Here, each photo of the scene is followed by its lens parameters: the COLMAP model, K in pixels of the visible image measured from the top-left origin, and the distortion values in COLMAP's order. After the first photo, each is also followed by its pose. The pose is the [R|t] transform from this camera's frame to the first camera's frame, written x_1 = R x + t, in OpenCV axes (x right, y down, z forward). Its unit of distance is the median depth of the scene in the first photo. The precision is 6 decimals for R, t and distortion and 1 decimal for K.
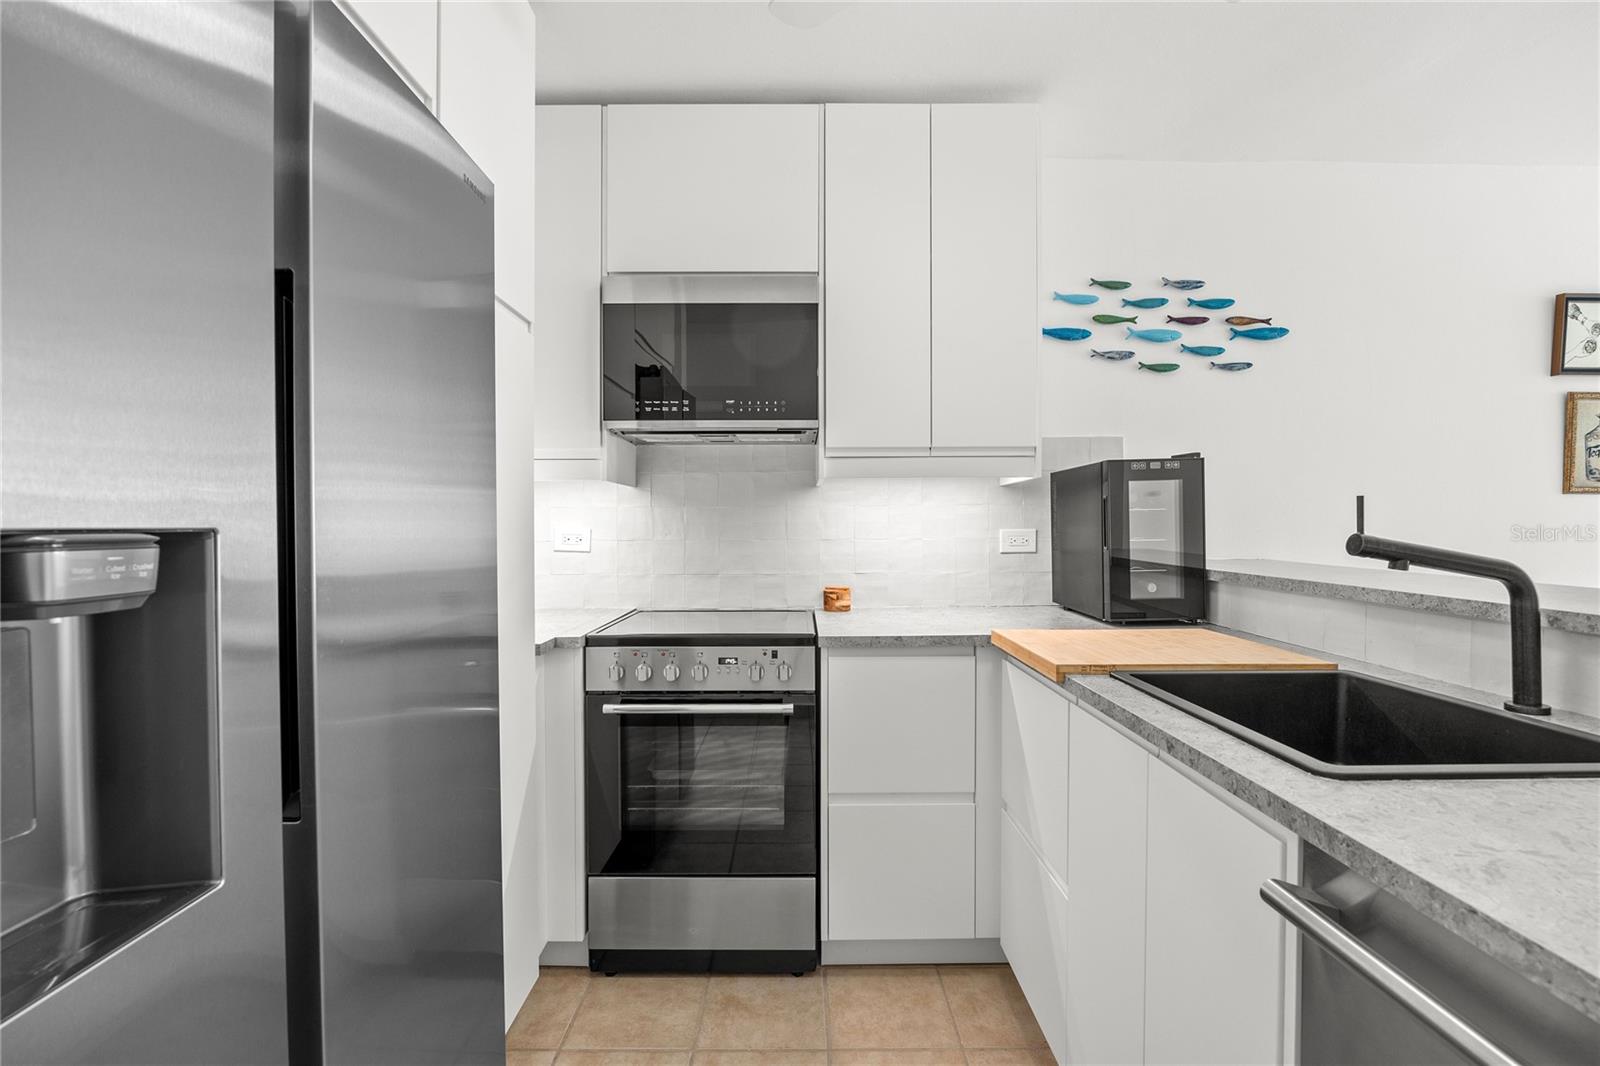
lens RADIAL K [[722.9, 0, 804.6], [0, 722.9, 529.4], [0, 0, 1]] dist [-0.014270, 0.000445]
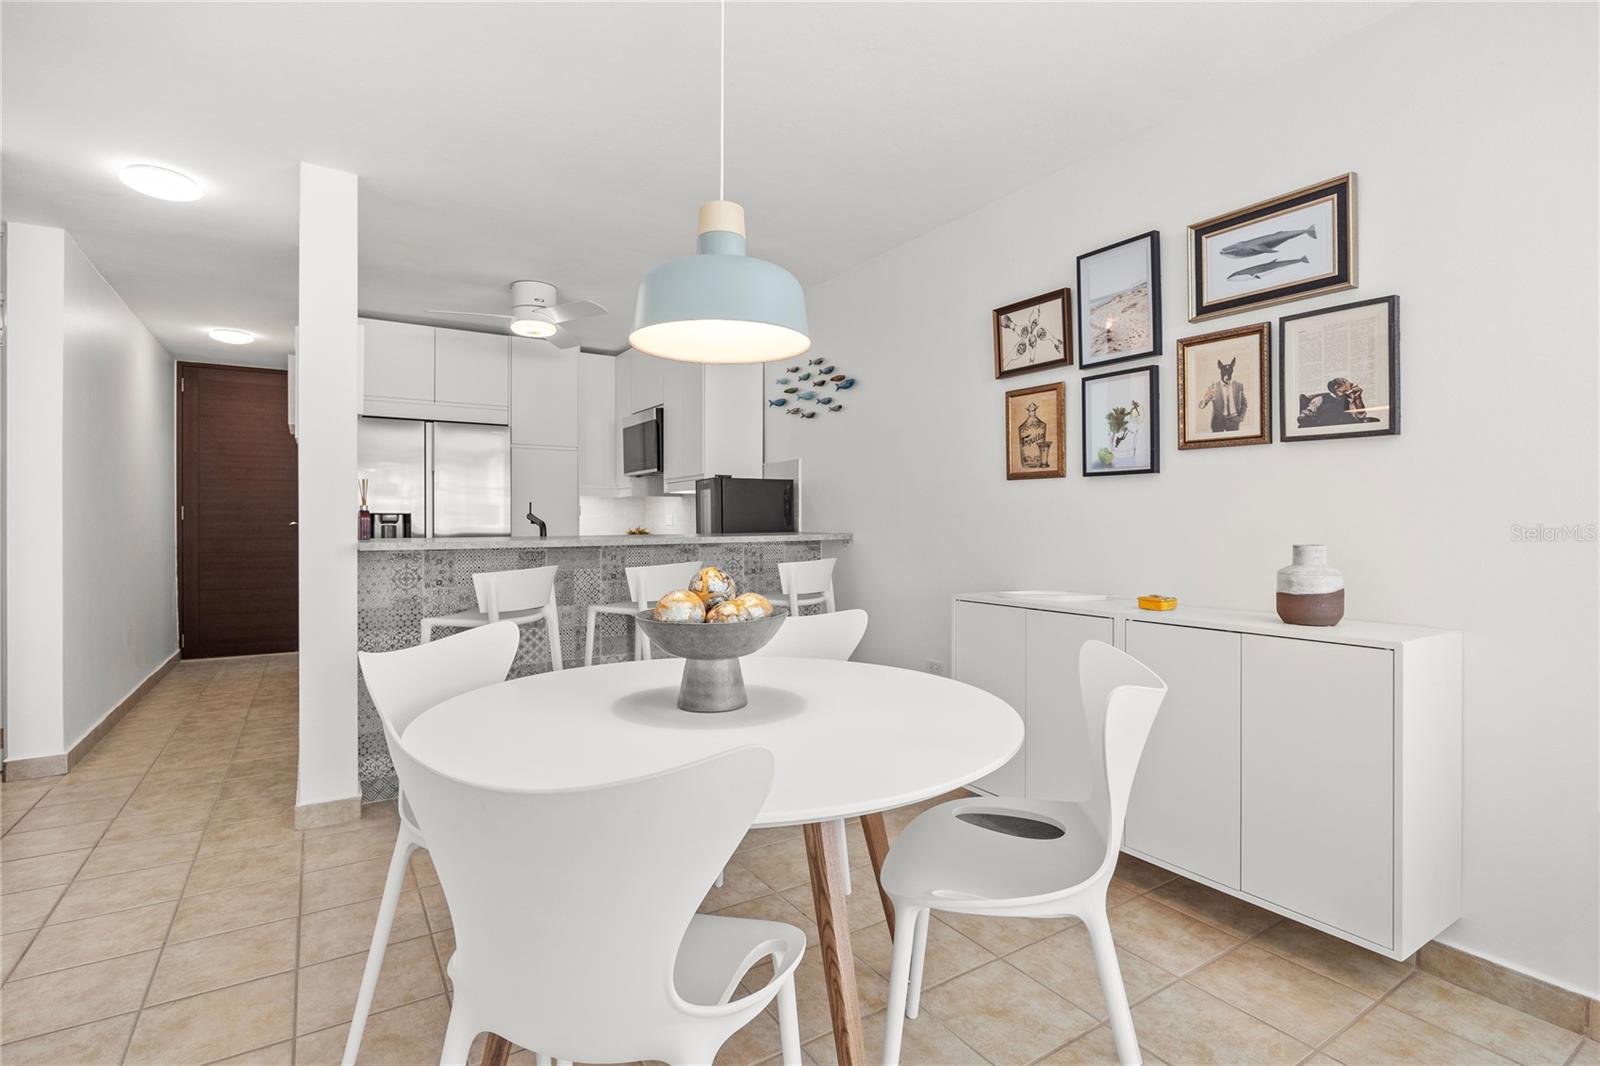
lens RADIAL K [[752.9, 0, 805.4], [0, 752.9, 521.5], [0, 0, 1]] dist [-0.029367, -0.000165]
pose [[0.533139, 0.001139, -0.846027, 2.434933], [-0.004436, 0.999989, -0.001450, 0.025365], [0.846016, 0.004526, 0.533138, 0.096988]]
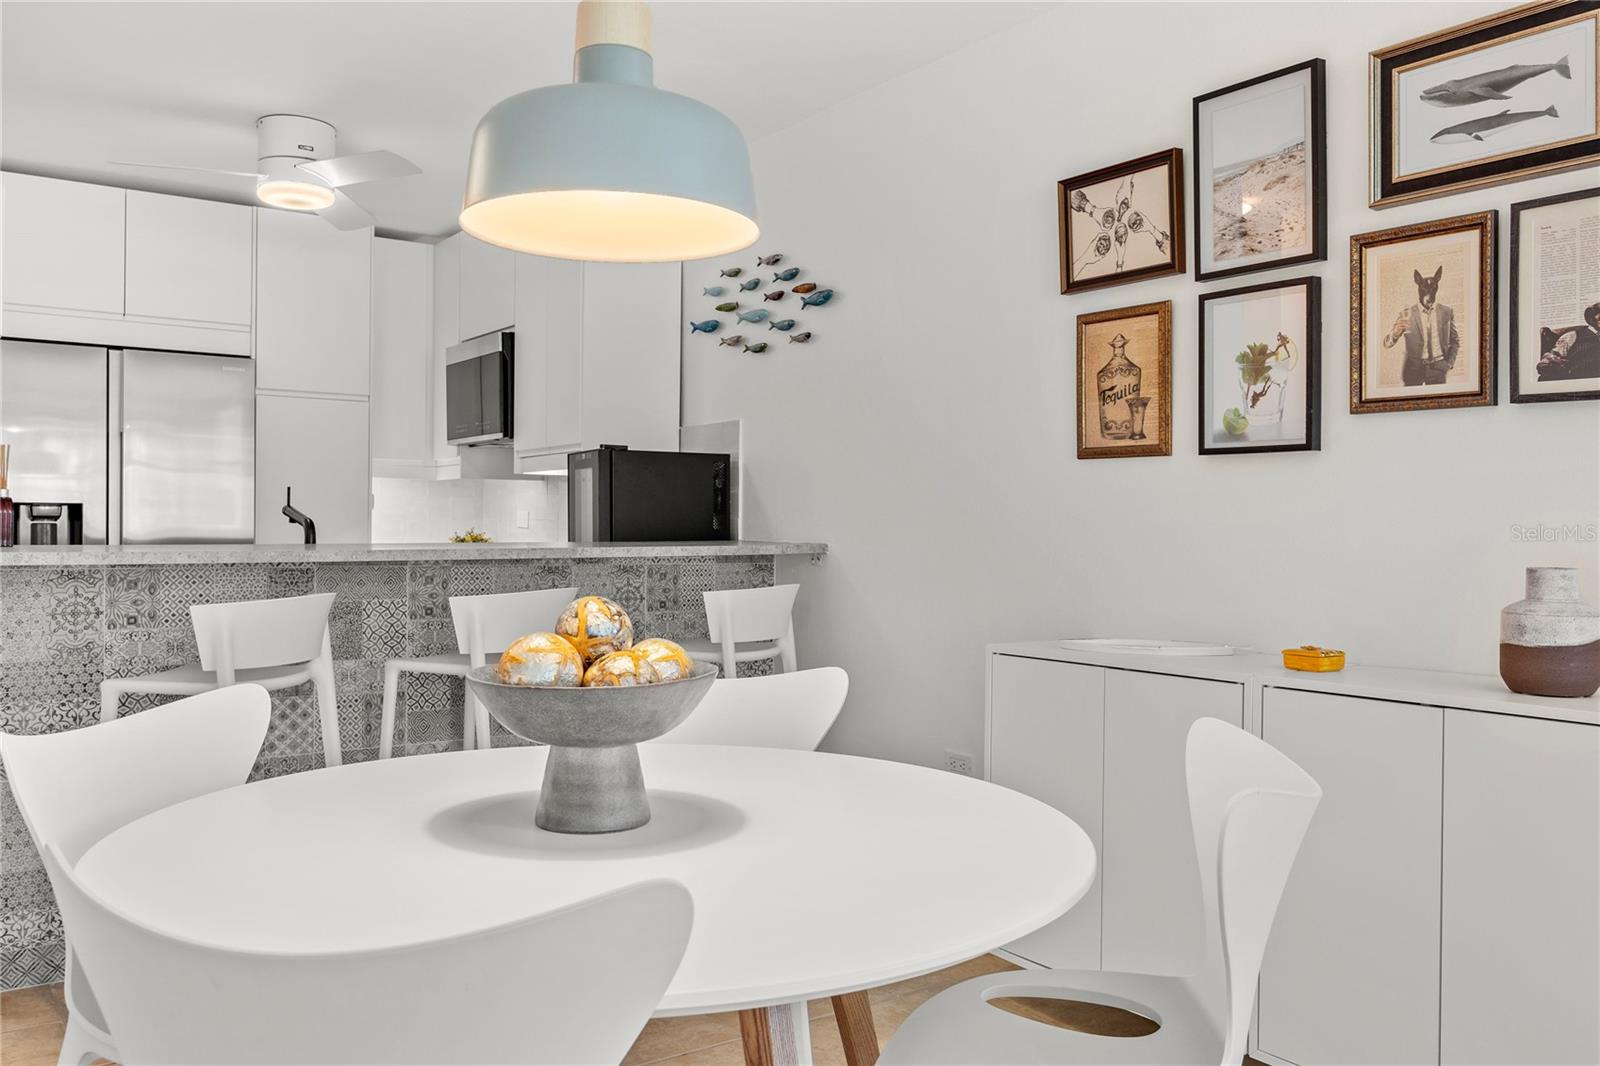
lens RADIAL K [[1258.7, 0, 800.9], [0, 1258.7, 526.5], [0, 0, 1]] dist [-0.007084, -0.020367]
pose [[0.566693, 0.007869, -0.823892, 2.461979], [-0.013867, 0.999904, 0.000012, 0.026263], [0.823813, 0.011418, 0.566747, 0.081981]]
